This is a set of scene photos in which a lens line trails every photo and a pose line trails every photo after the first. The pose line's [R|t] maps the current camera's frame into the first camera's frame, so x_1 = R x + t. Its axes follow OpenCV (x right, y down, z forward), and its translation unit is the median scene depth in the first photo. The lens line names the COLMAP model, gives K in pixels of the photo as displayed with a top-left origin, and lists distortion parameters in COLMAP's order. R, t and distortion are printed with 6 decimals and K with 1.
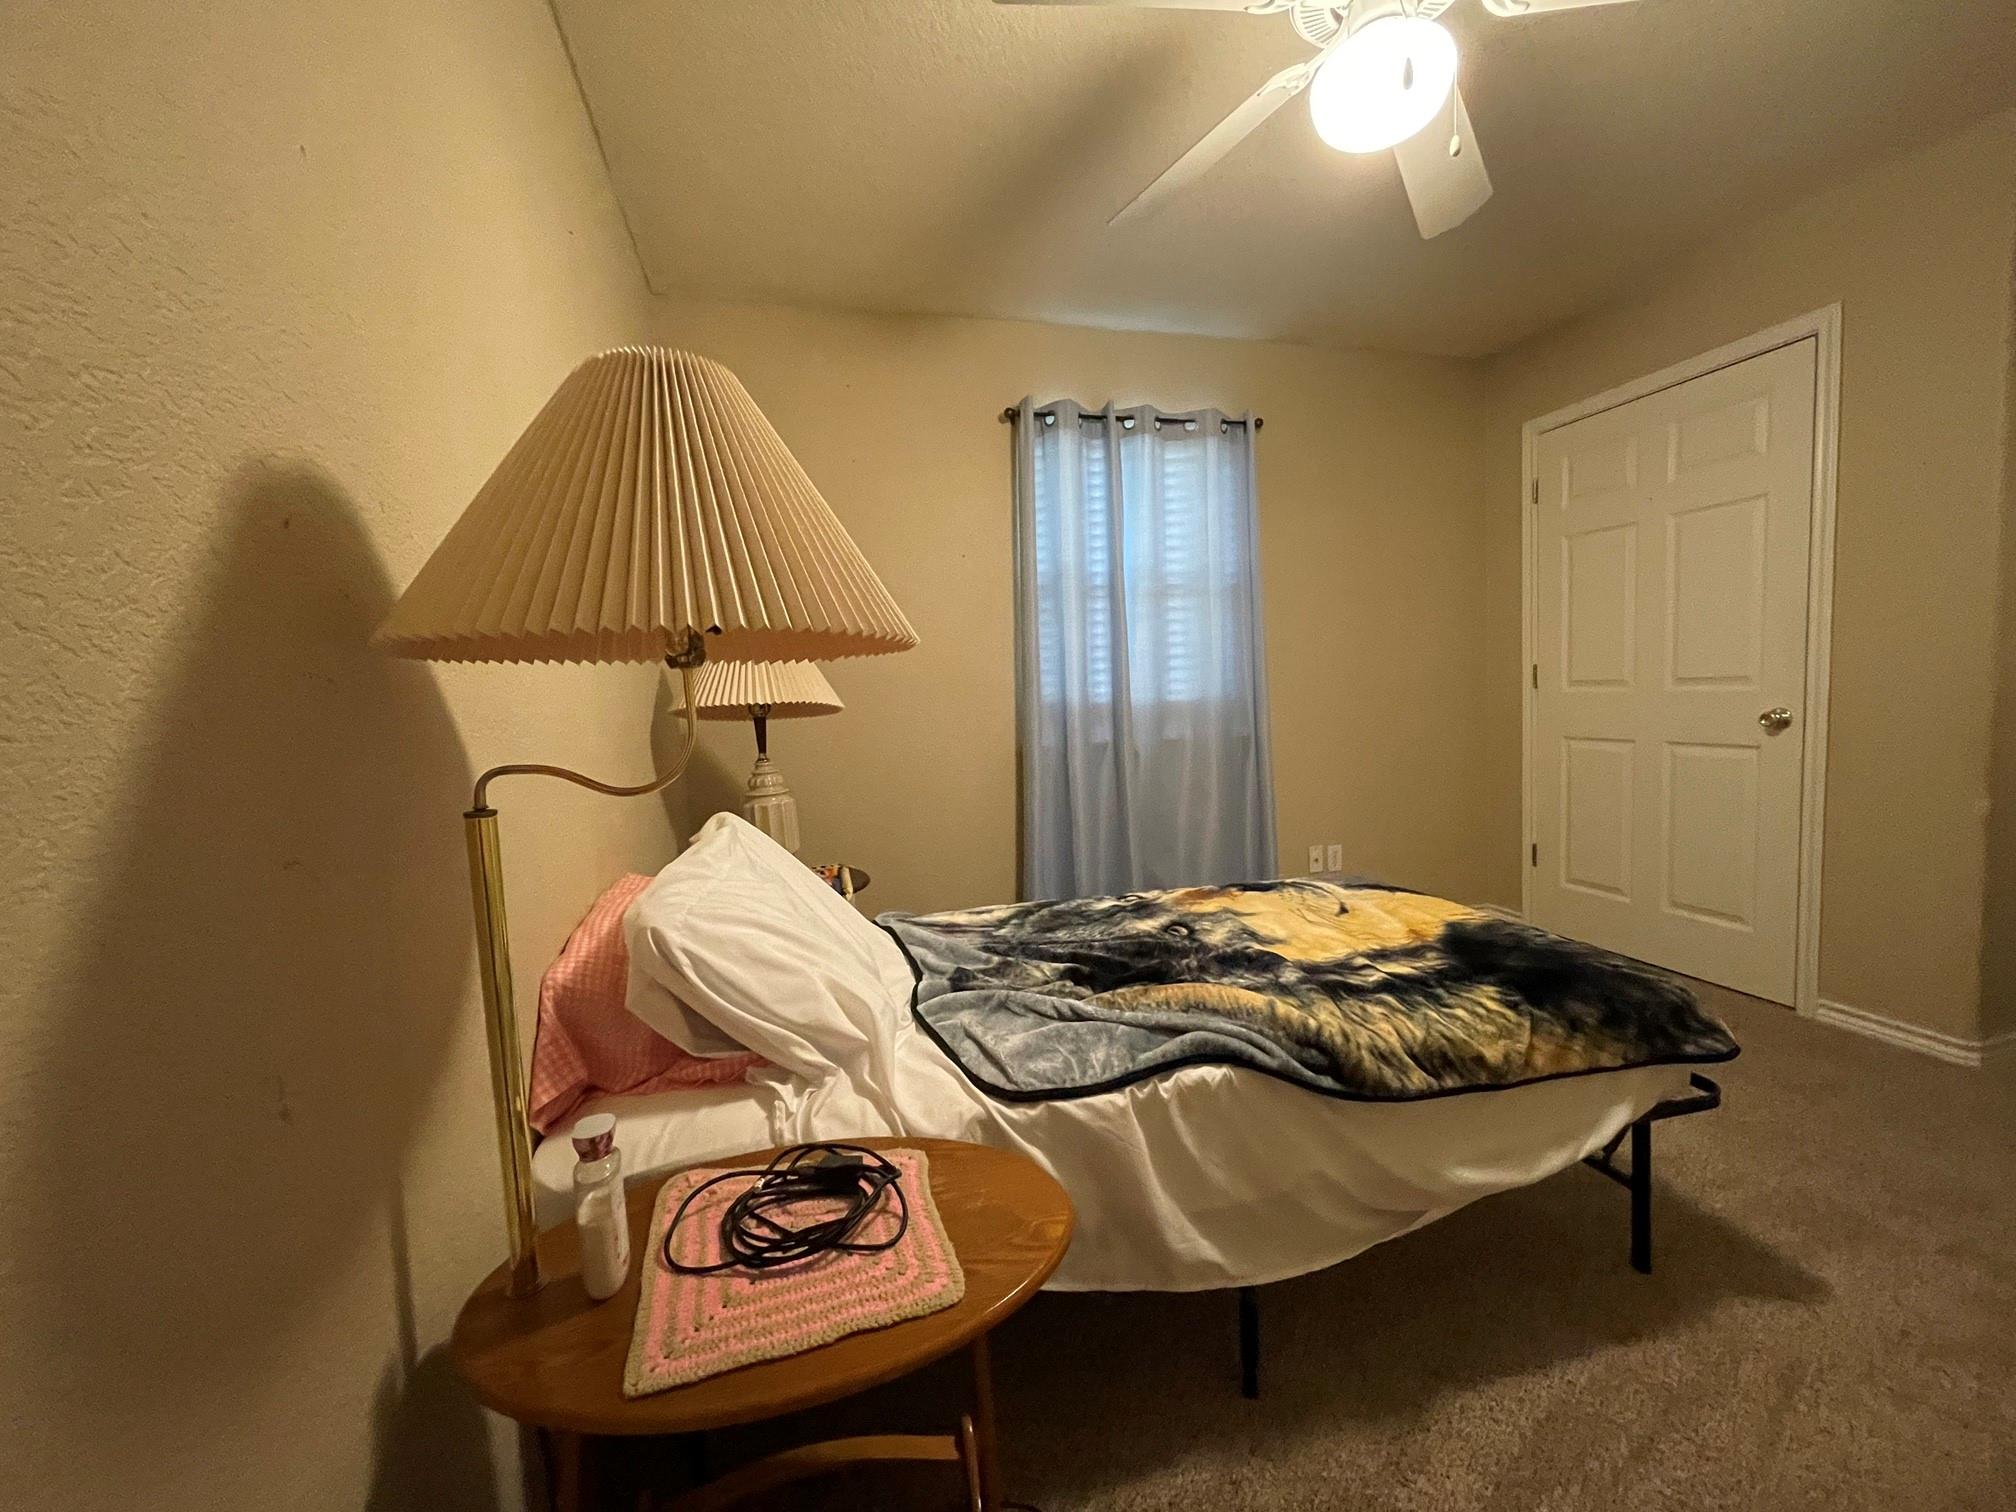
lens RADIAL K [[815.9, 0, 1008.0], [0, 815.9, 756.0], [0, 0, 1]] dist [-0.020043, 0.012167]
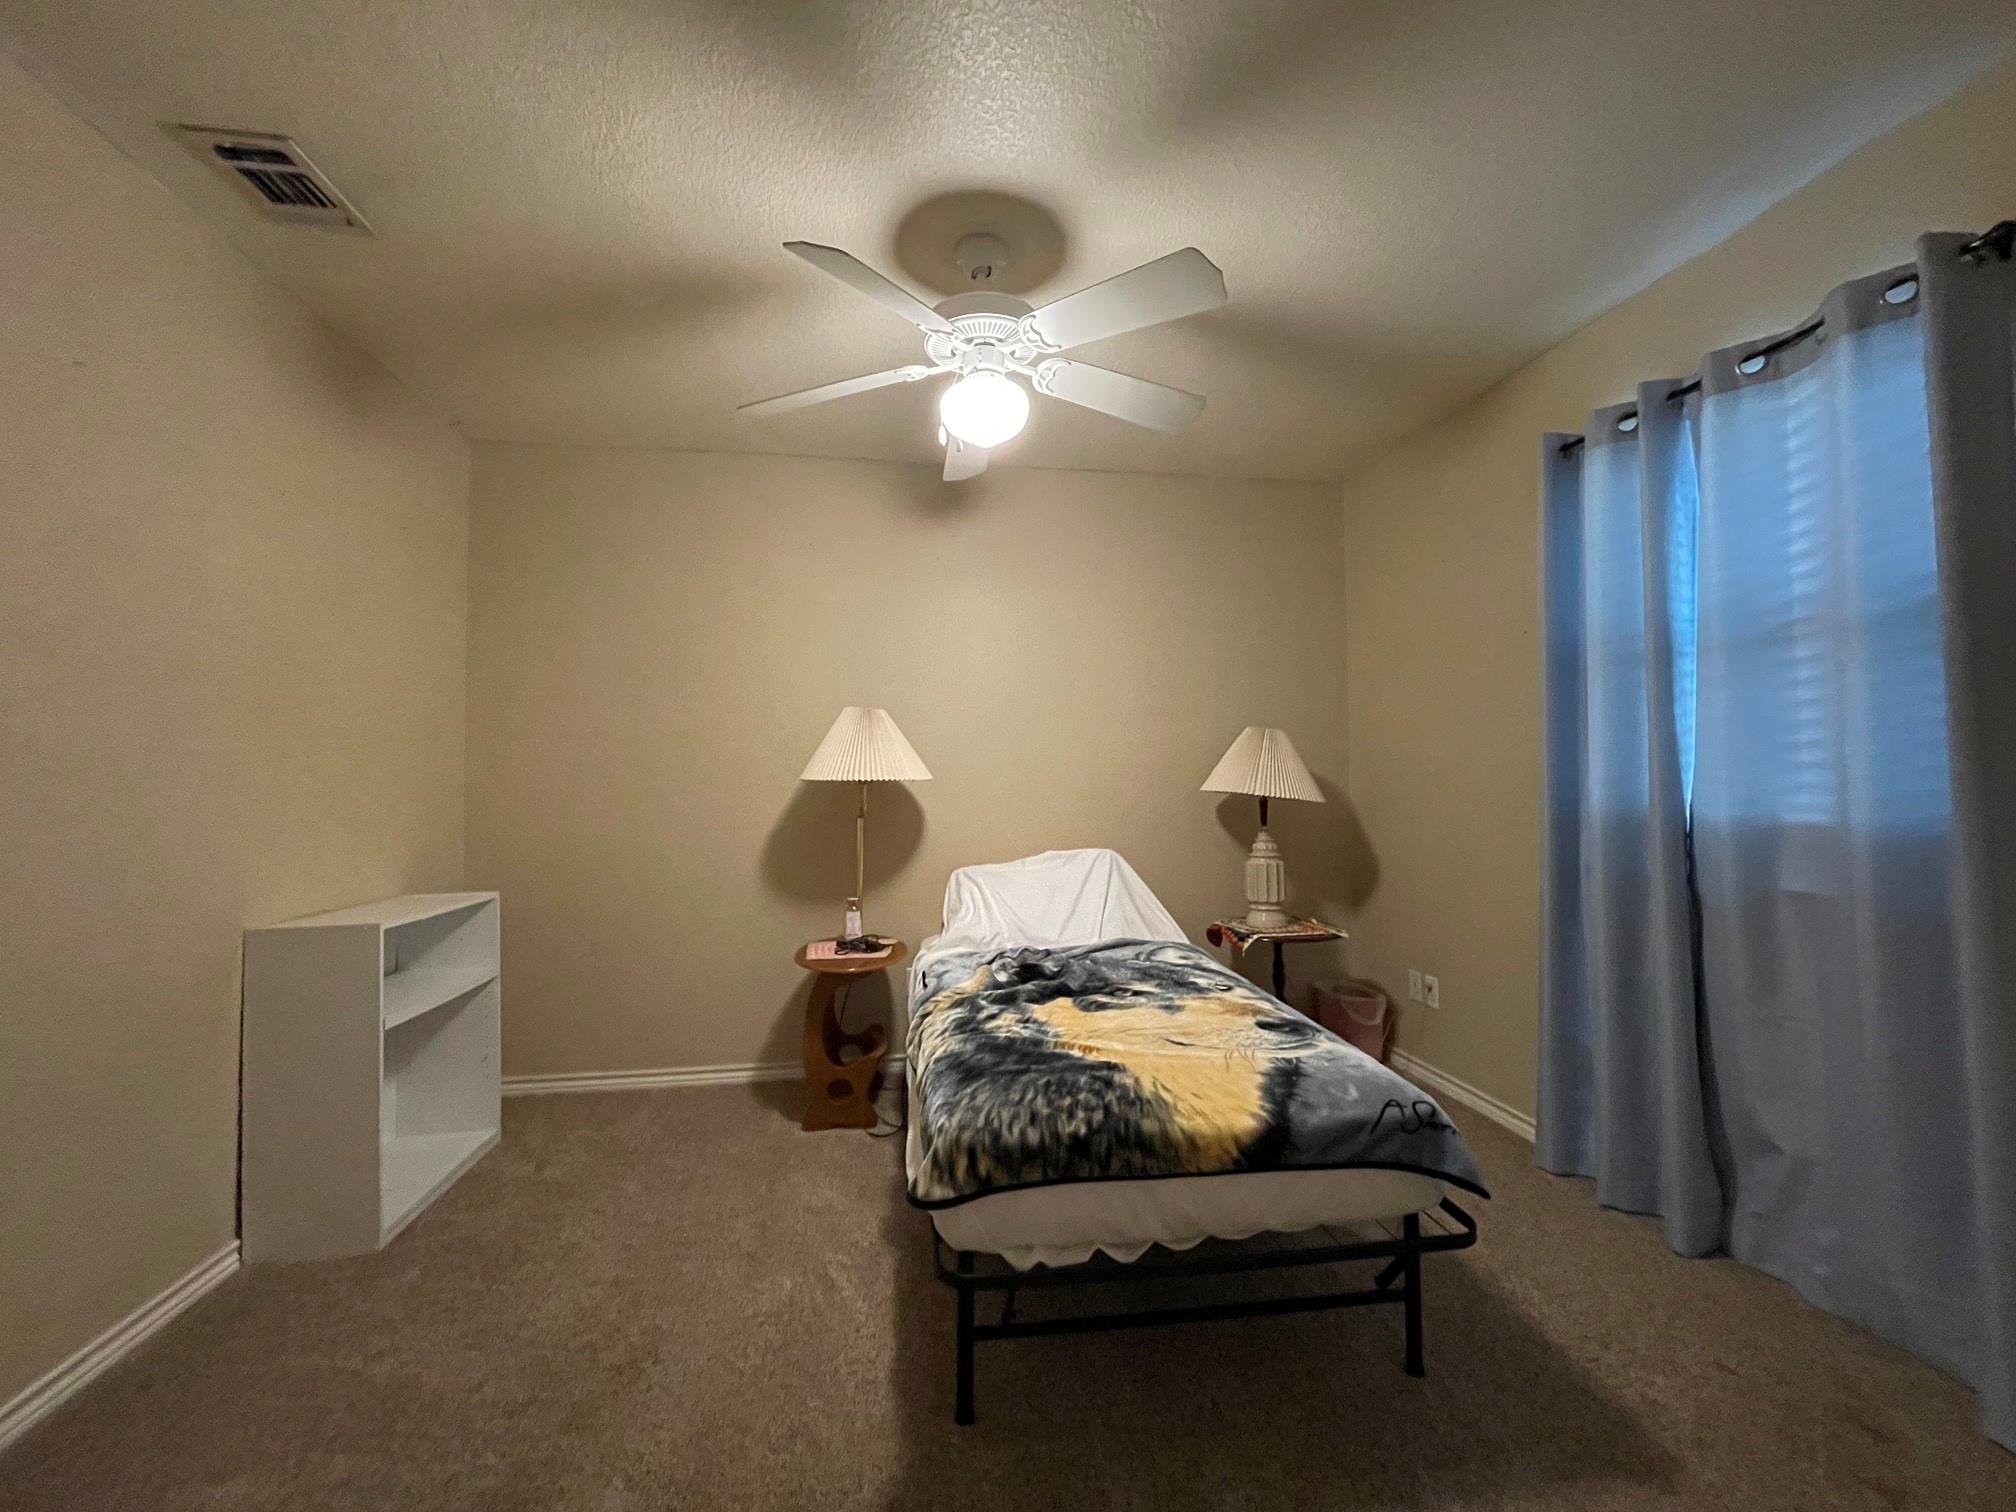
lens RADIAL K [[815.9, 0, 1008.0], [0, 815.9, 756.0], [0, 0, 1]] dist [-0.020043, 0.012167]
pose [[-0.093517, 0.018097, -0.995453, 0.779925], [-0.063750, 0.997674, 0.024127, -0.089231], [0.993575, 0.065717, -0.092146, 0.484740]]
